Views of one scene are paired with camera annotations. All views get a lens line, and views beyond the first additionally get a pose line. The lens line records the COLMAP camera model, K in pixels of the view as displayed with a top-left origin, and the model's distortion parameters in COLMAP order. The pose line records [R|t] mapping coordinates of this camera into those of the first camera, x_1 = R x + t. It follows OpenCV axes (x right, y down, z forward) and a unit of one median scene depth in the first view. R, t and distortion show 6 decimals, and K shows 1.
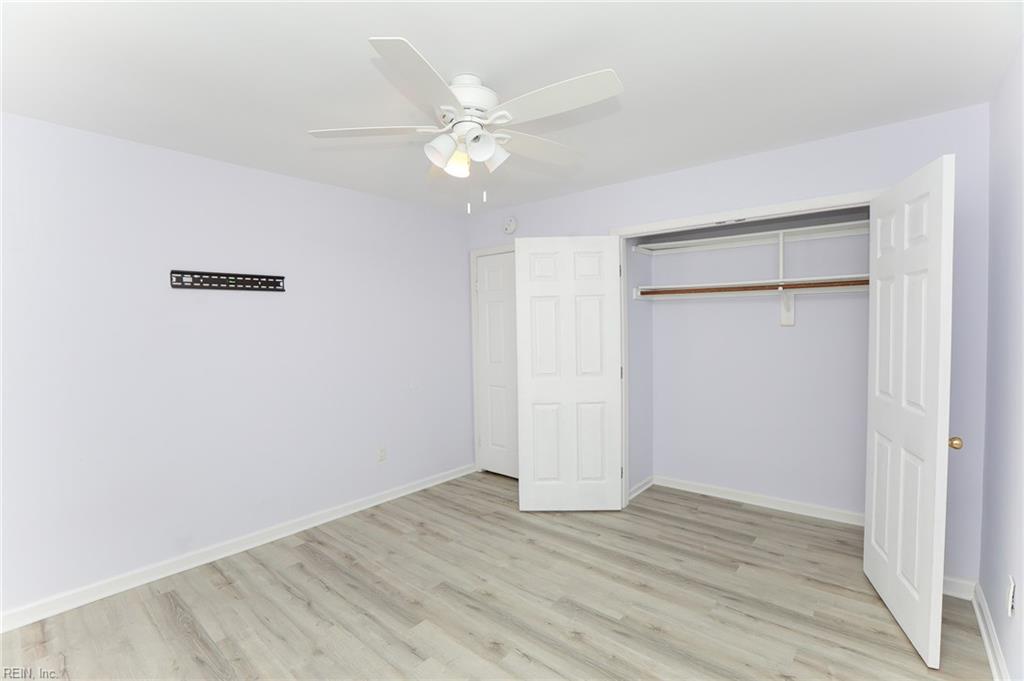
lens RADIAL K [[470.6, 0, 492.3], [0, 470.6, 336.2], [0, 0, 1]] dist [-0.029161, 0.011711]
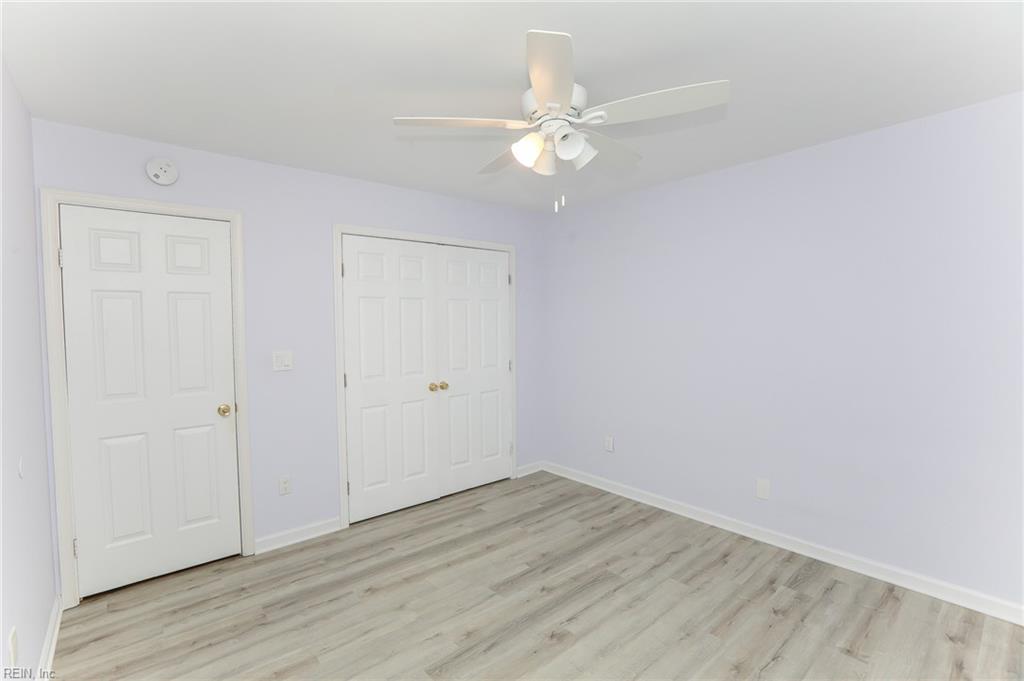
lens RADIAL K [[470.6, 0, 492.3], [0, 470.6, 336.2], [0, 0, 1]] dist [-0.029161, 0.011711]
pose [[0.151909, -0.008208, 0.988360, -0.763335], [0.038068, 0.999272, 0.002448, -0.002813], [-0.987661, 0.037253, 0.152111, 0.714073]]
